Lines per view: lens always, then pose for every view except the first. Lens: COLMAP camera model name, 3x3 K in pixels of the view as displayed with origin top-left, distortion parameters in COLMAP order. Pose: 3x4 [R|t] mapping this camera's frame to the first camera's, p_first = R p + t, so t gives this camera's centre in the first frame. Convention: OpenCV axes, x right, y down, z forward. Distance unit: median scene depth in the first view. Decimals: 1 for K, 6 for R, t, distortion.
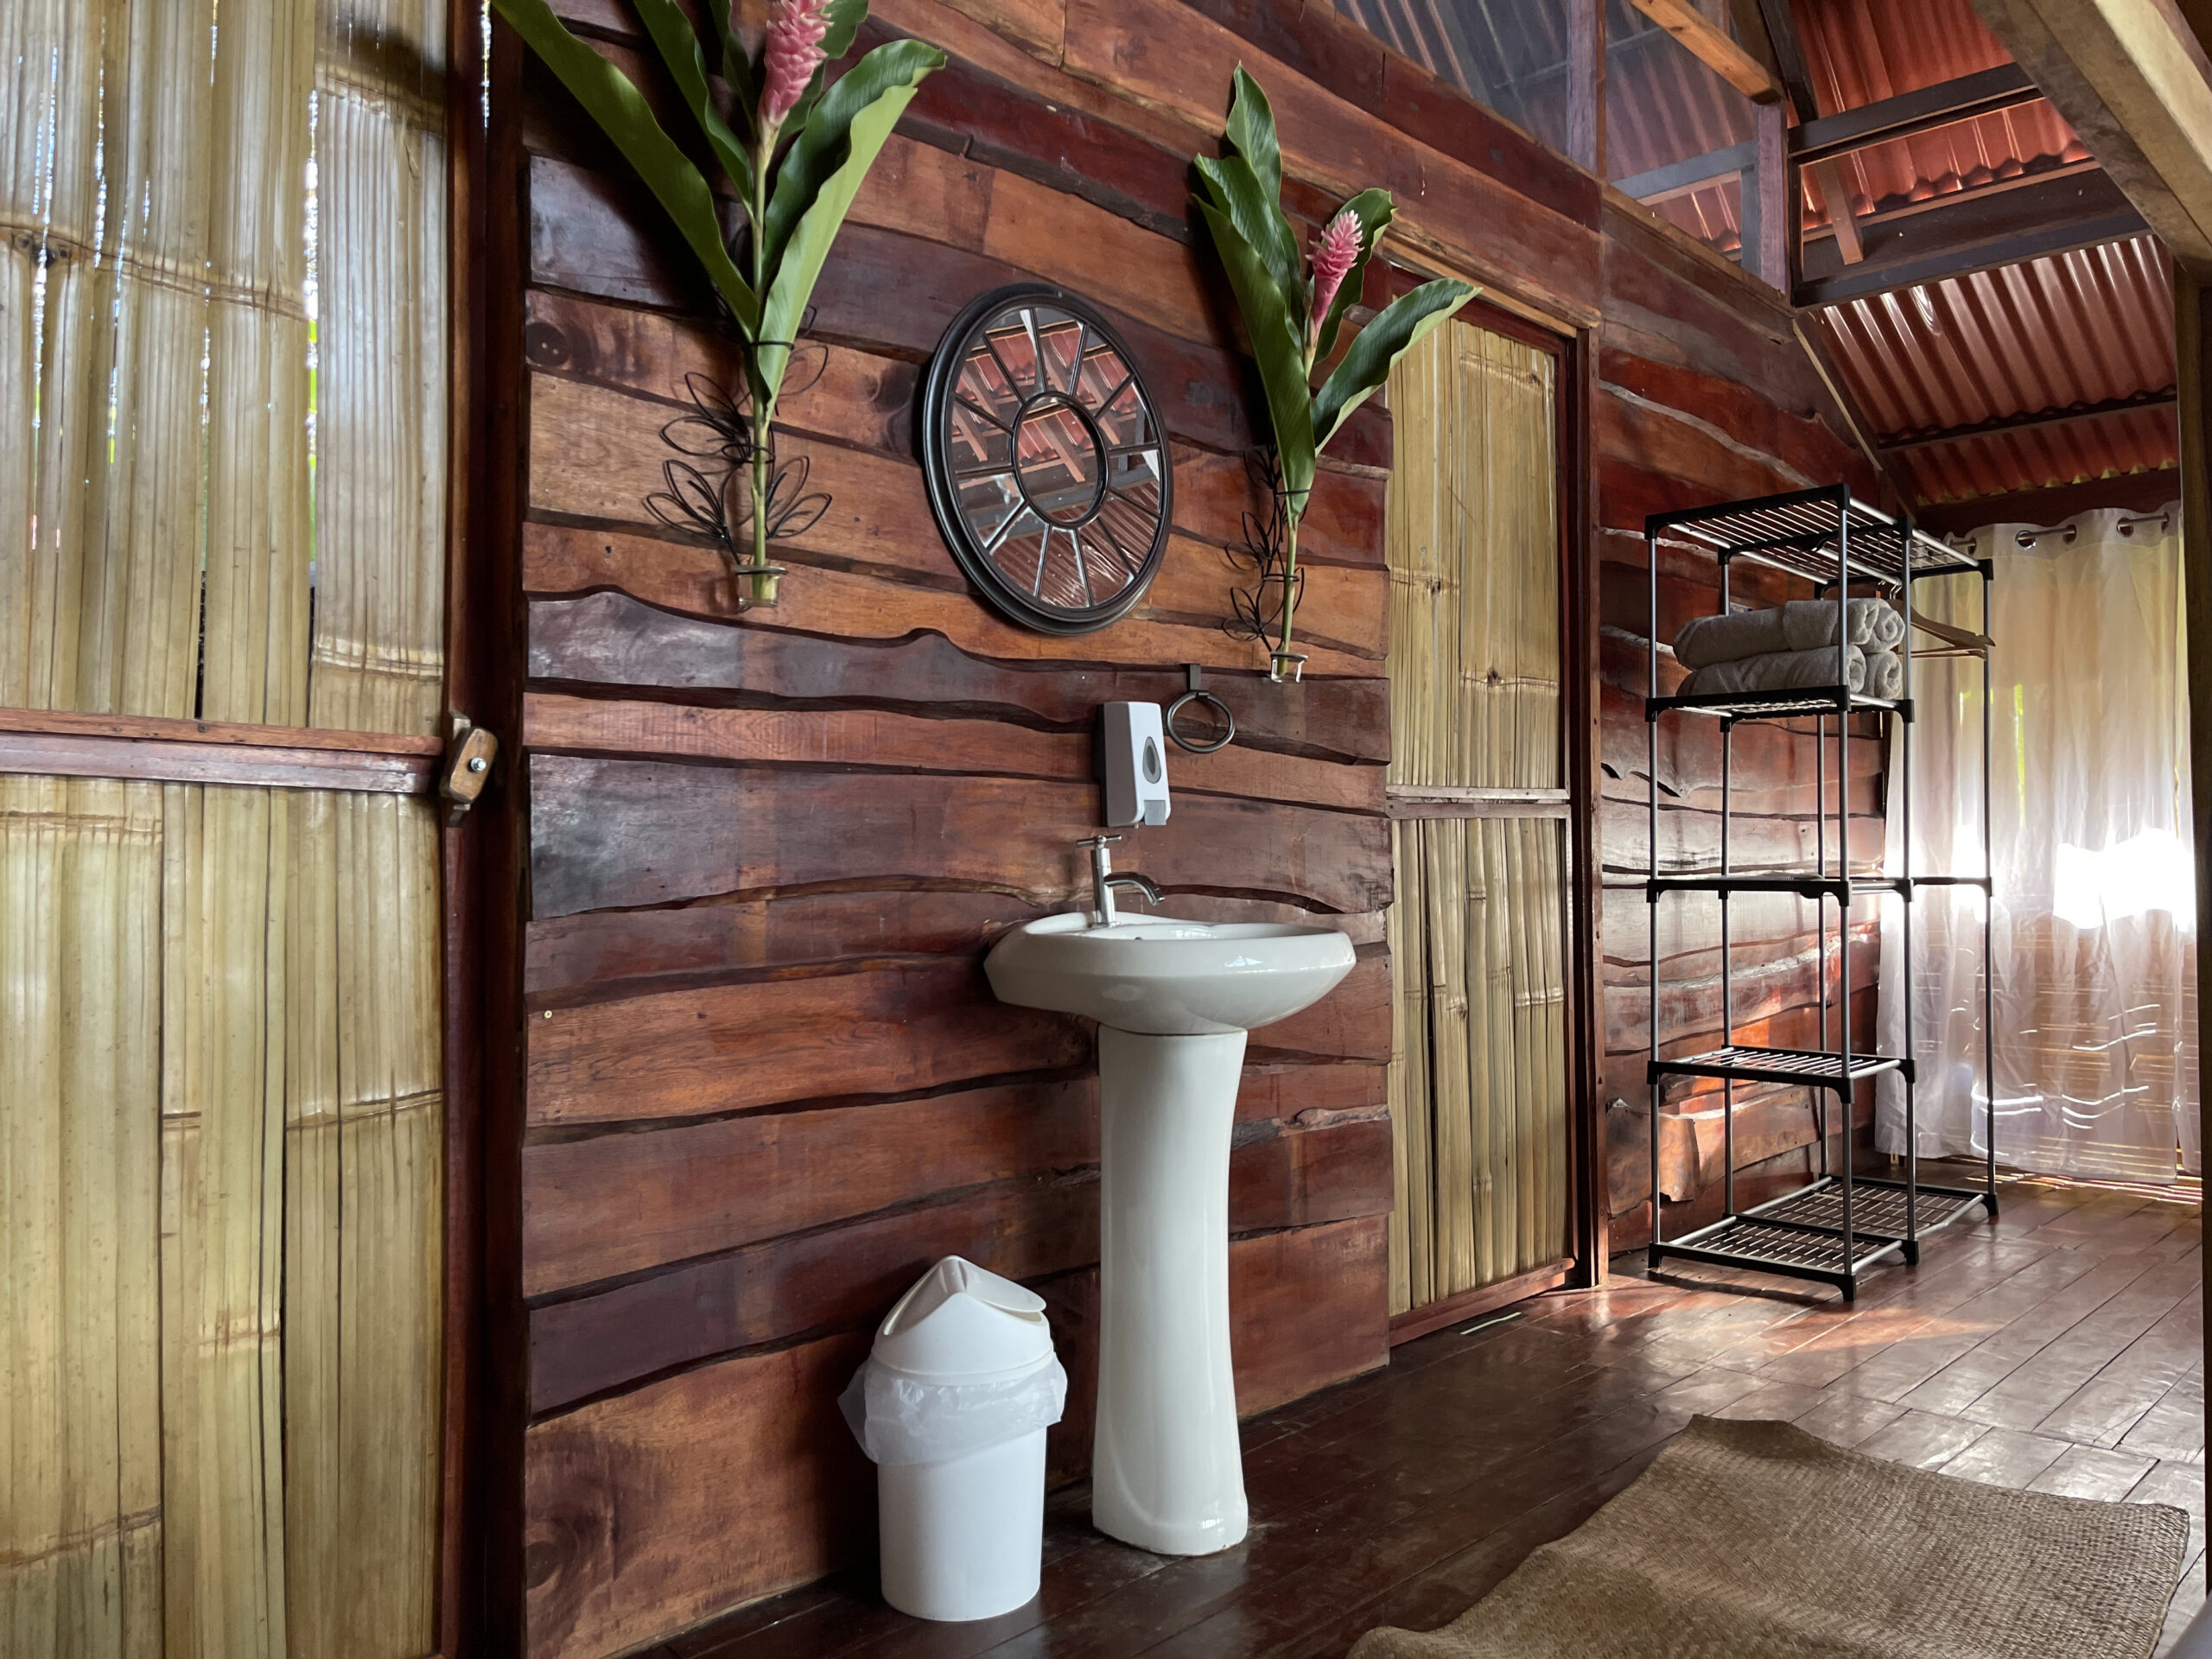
lens RADIAL K [[1672.8, 0, 1111.9], [0, 1672.8, 833.2], [0, 0, 1]] dist [0.058163, -0.083902]
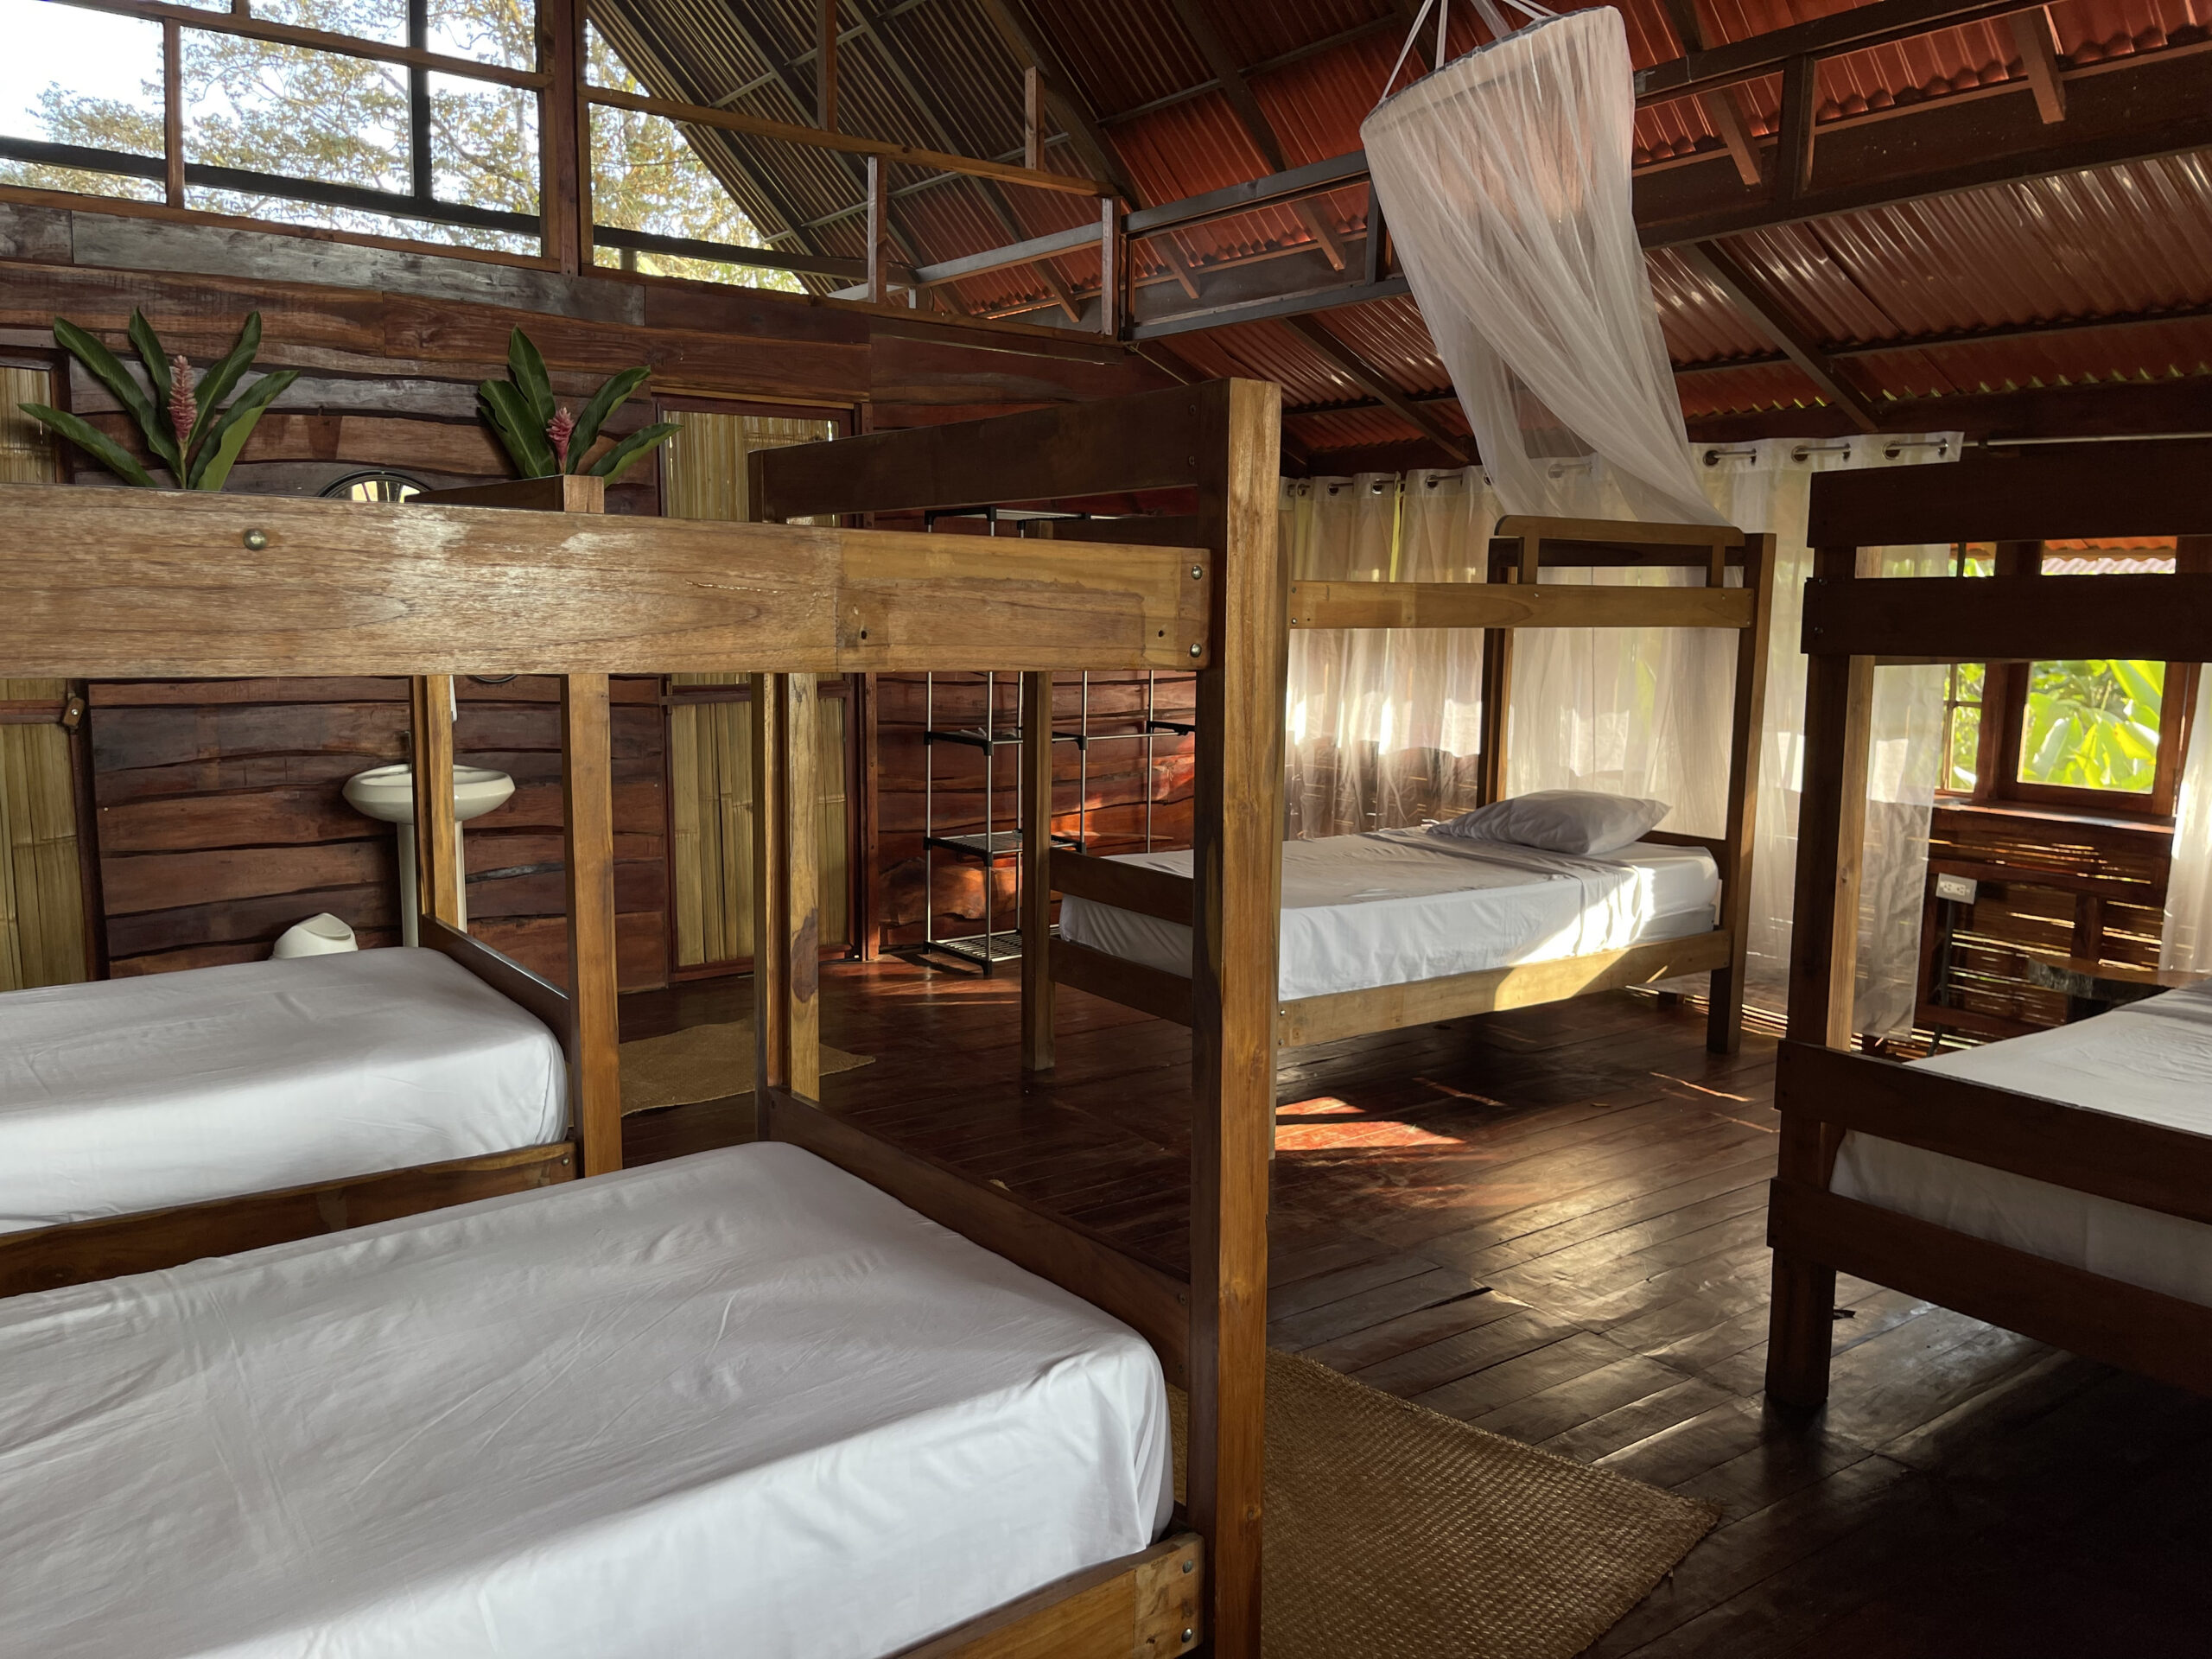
lens RADIAL K [[1672.8, 0, 1099.6], [0, 1672.8, 824.5], [0, 0, 1]] dist [0.058163, -0.083902]
pose [[0.983944, 0.050234, -0.171260, 1.498736], [-0.021430, 0.985883, 0.166058, -0.309488], [0.177184, -0.159721, 0.971131, -1.169230]]
